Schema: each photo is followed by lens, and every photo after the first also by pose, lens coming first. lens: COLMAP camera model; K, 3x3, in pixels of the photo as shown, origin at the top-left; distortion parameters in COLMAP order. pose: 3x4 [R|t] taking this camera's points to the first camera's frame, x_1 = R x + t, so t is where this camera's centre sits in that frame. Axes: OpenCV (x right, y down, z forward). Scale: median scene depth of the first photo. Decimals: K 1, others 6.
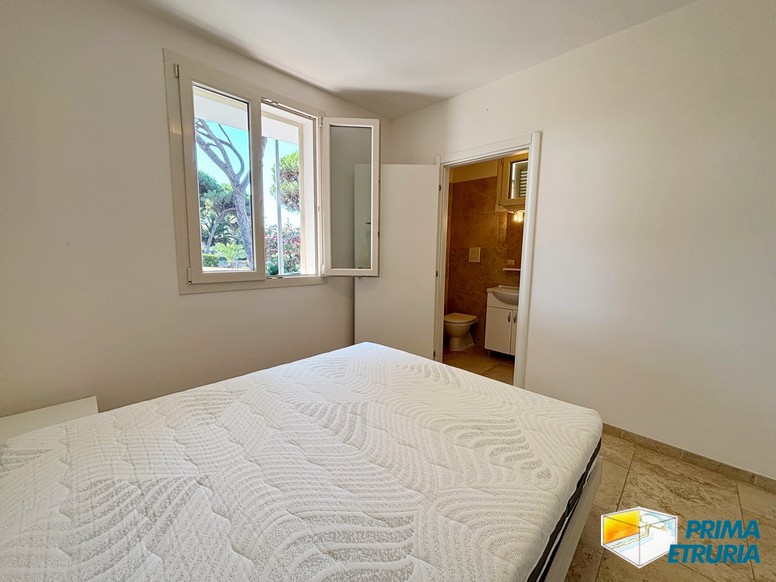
lens RADIAL K [[312.8, 0, 388.0], [0, 312.8, 291.0], [0, 0, 1]] dist [0.000780, -0.000029]
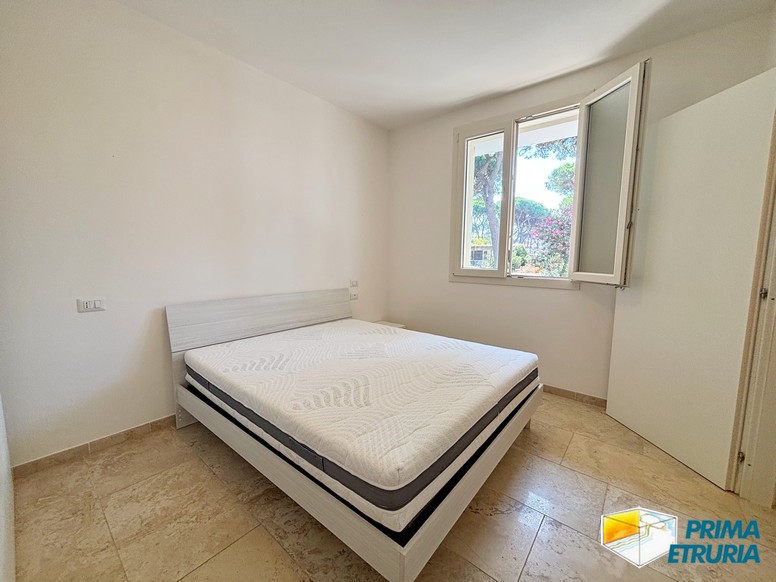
lens RADIAL K [[312.8, 0, 388.0], [0, 312.8, 291.0], [0, 0, 1]] dist [0.000780, -0.000029]
pose [[0.074224, 0.096844, -0.992528, 0.759594], [-0.132841, 0.987364, 0.086406, -0.031585], [0.988354, 0.125435, 0.086151, 0.506065]]
